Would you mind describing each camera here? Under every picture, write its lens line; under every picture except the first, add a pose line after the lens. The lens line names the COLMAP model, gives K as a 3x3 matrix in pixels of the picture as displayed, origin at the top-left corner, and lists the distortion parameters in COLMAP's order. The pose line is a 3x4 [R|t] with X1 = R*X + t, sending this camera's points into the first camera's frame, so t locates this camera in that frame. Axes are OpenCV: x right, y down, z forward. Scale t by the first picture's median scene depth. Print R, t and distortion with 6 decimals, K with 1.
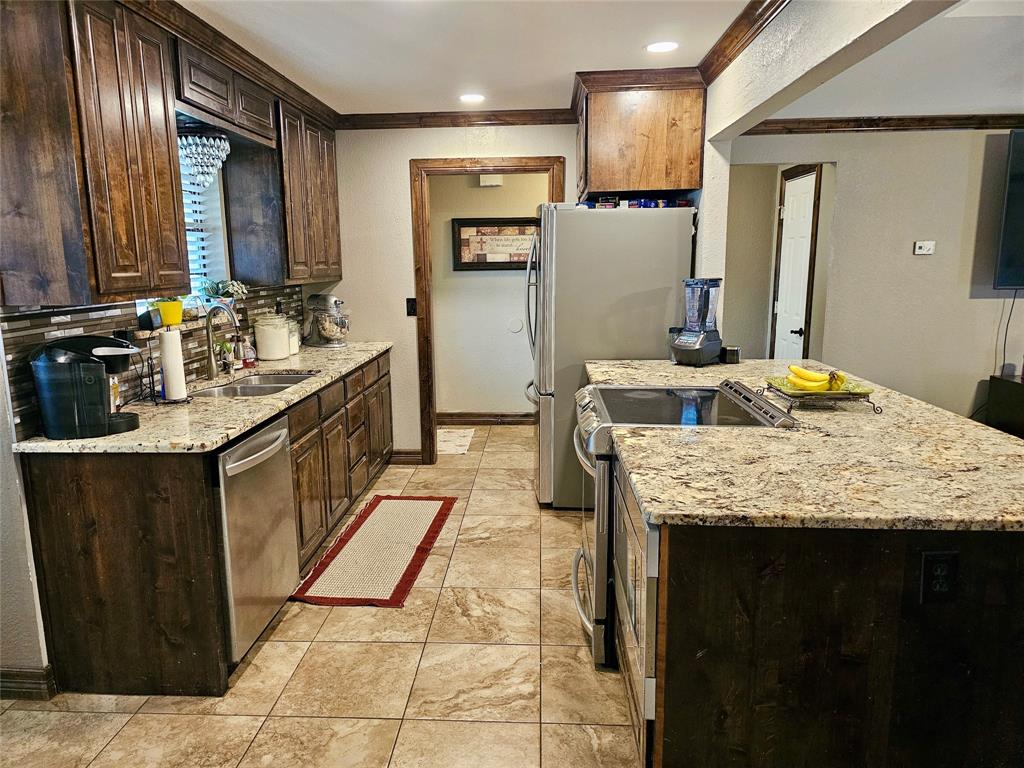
lens RADIAL K [[688.0, 0, 500.3], [0, 688.0, 373.7], [0, 0, 1]] dist [0.072377, -0.067404]
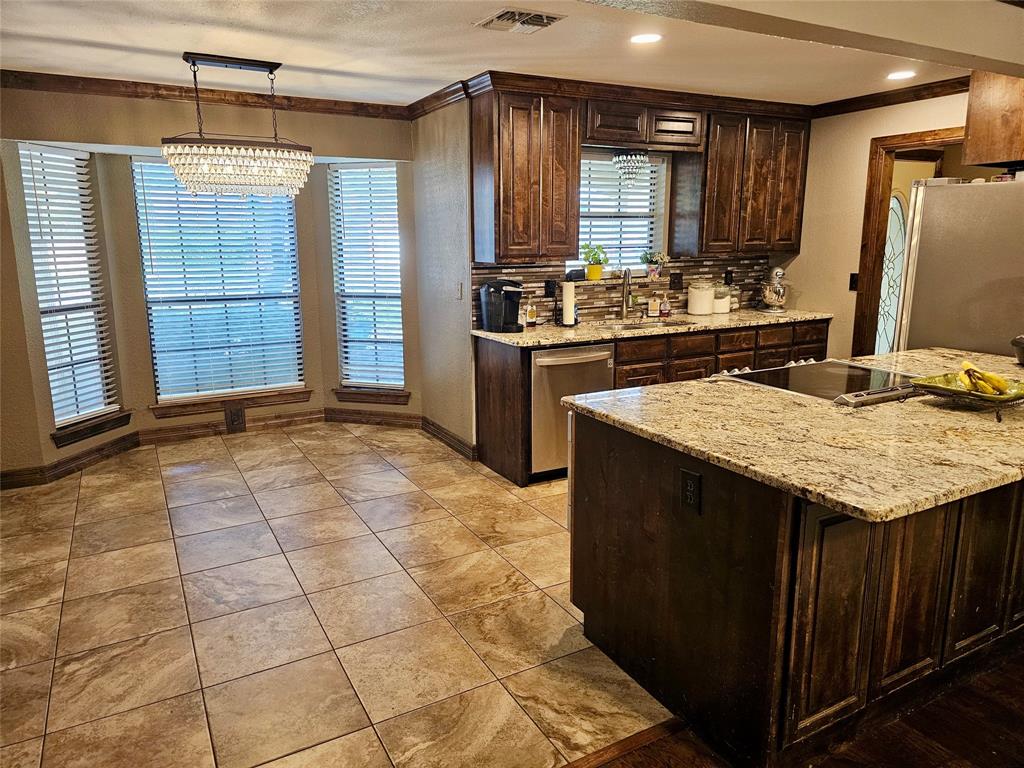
lens RADIAL K [[693.8, 0, 500.7], [0, 693.8, 369.7], [0, 0, 1]] dist [0.078775, -0.089366]
pose [[0.527539, 0.168738, -0.832605, 0.948496], [-0.140876, 0.983882, 0.110137, -0.017793], [0.837769, 0.059193, 0.542807, -0.013681]]
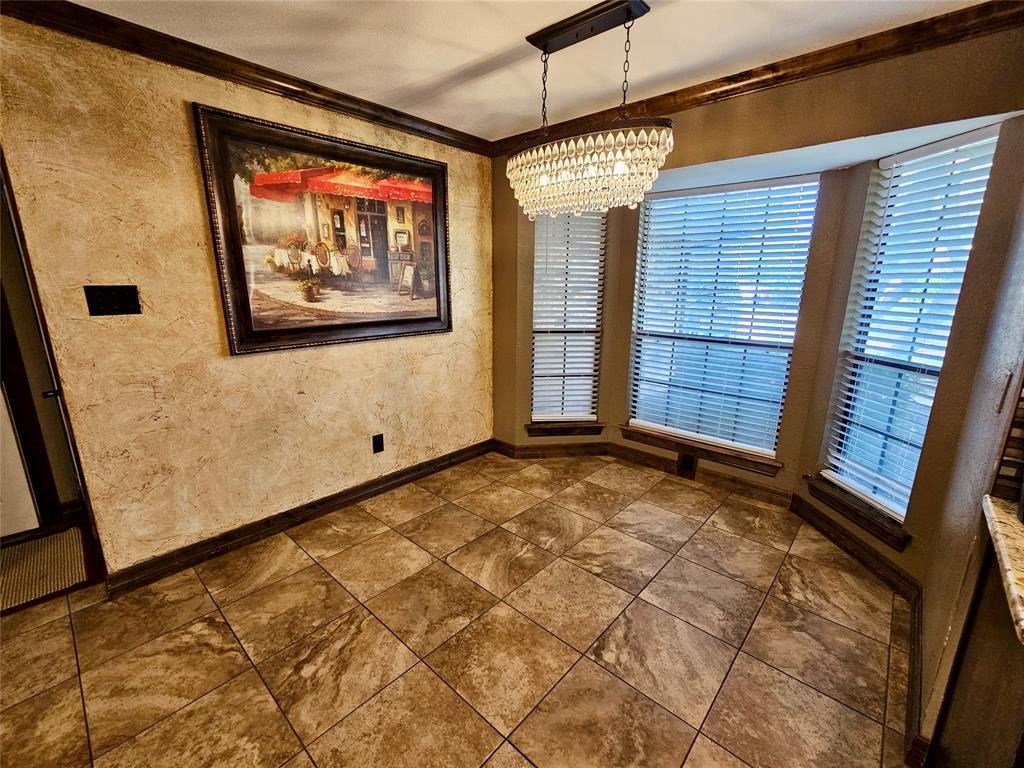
lens RADIAL K [[438.7, 0, 511.4], [0, 438.7, 387.8], [0, 0, 1]] dist [-0.003244, 0.000682]
pose [[-0.629347, 0.189985, -0.753544, 0.005181], [-0.128822, 0.930736, 0.342249, -0.104930], [0.766373, 0.312467, -0.561282, 0.746277]]
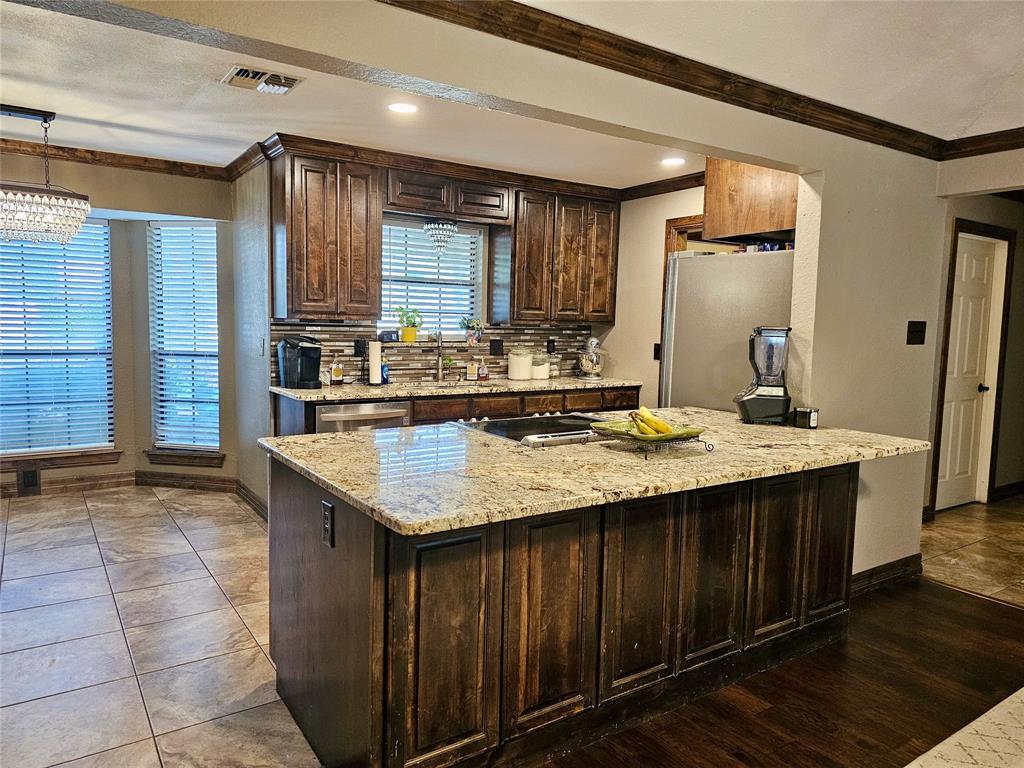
lens RADIAL K [[690.5, 0, 506.5], [0, 690.5, 381.3], [0, 0, 1]] dist [0.064982, -0.068071]
pose [[0.606974, 0.094605, -0.789071, 1.158572], [-0.161548, 0.986847, -0.005950, -0.010314], [0.778129, 0.131084, 0.614273, 0.275437]]
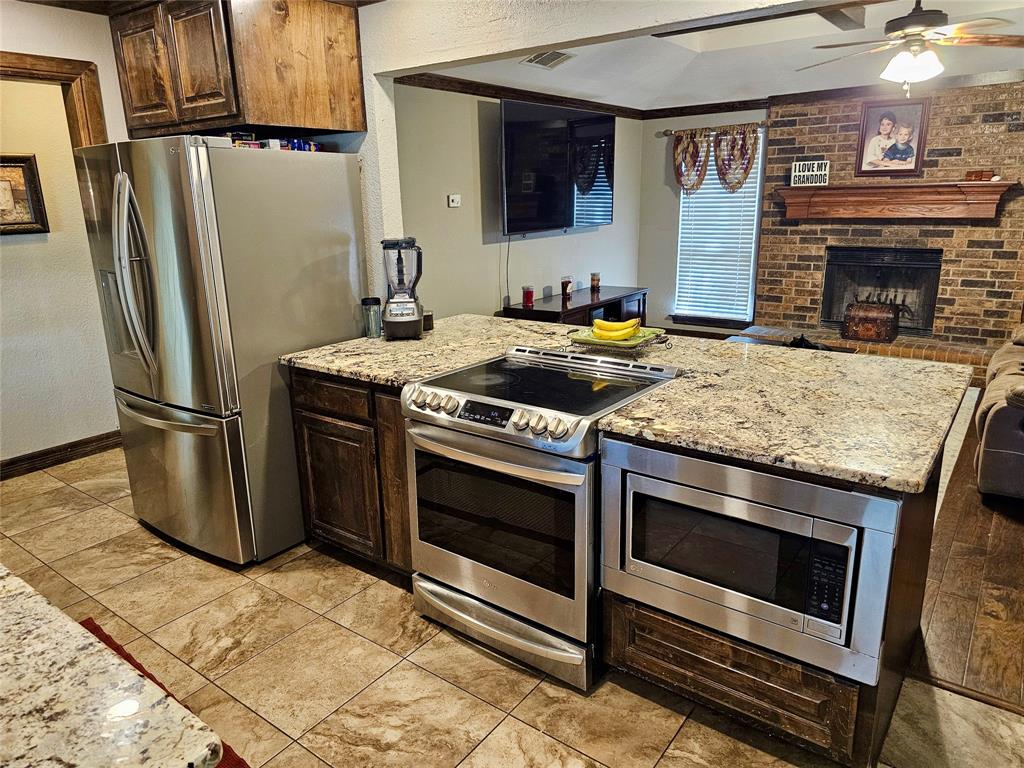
lens RADIAL K [[690.7, 0, 508.8], [0, 690.7, 376.1], [0, 0, 1]] dist [0.059981, -0.061701]
pose [[0.553899, -0.215729, 0.804150, -0.538668], [0.157241, 0.975572, 0.153409, -0.116529], [-0.817601, 0.041472, 0.574290, 0.567653]]
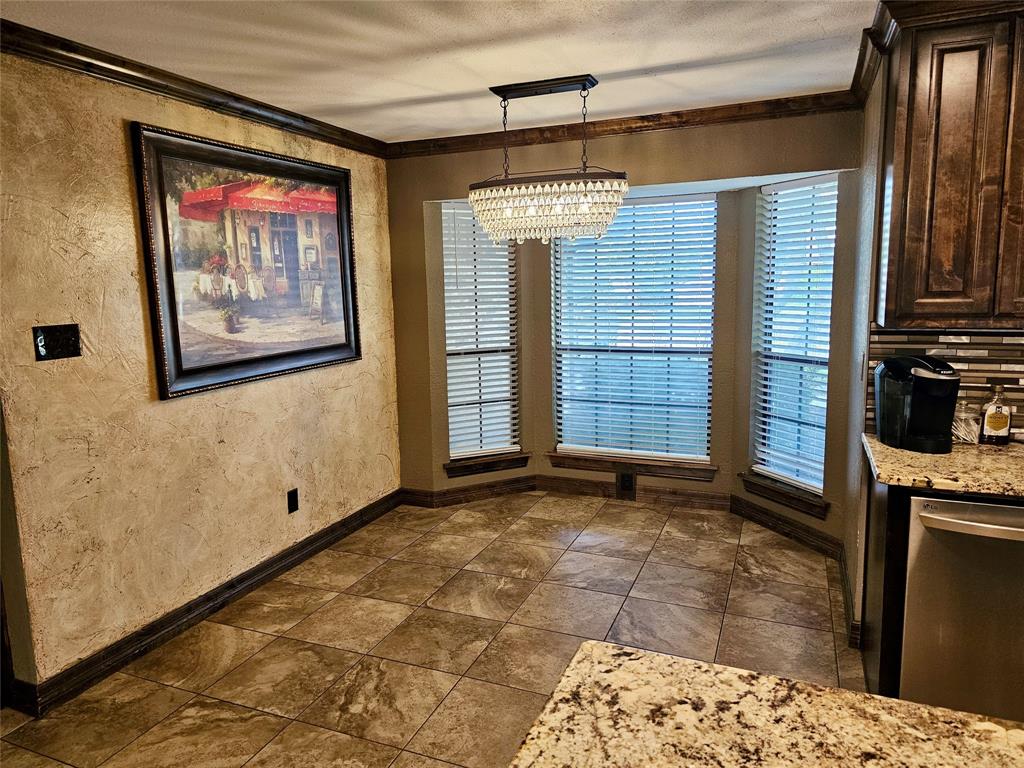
lens RADIAL K [[688.0, 0, 500.3], [0, 688.0, 373.7], [0, 0, 1]] dist [0.072377, -0.067404]
pose [[-0.335870, 0.146029, -0.930520, 0.586015], [-0.131818, 0.970899, 0.199946, -0.146882], [0.932639, 0.189815, -0.306846, 0.689341]]
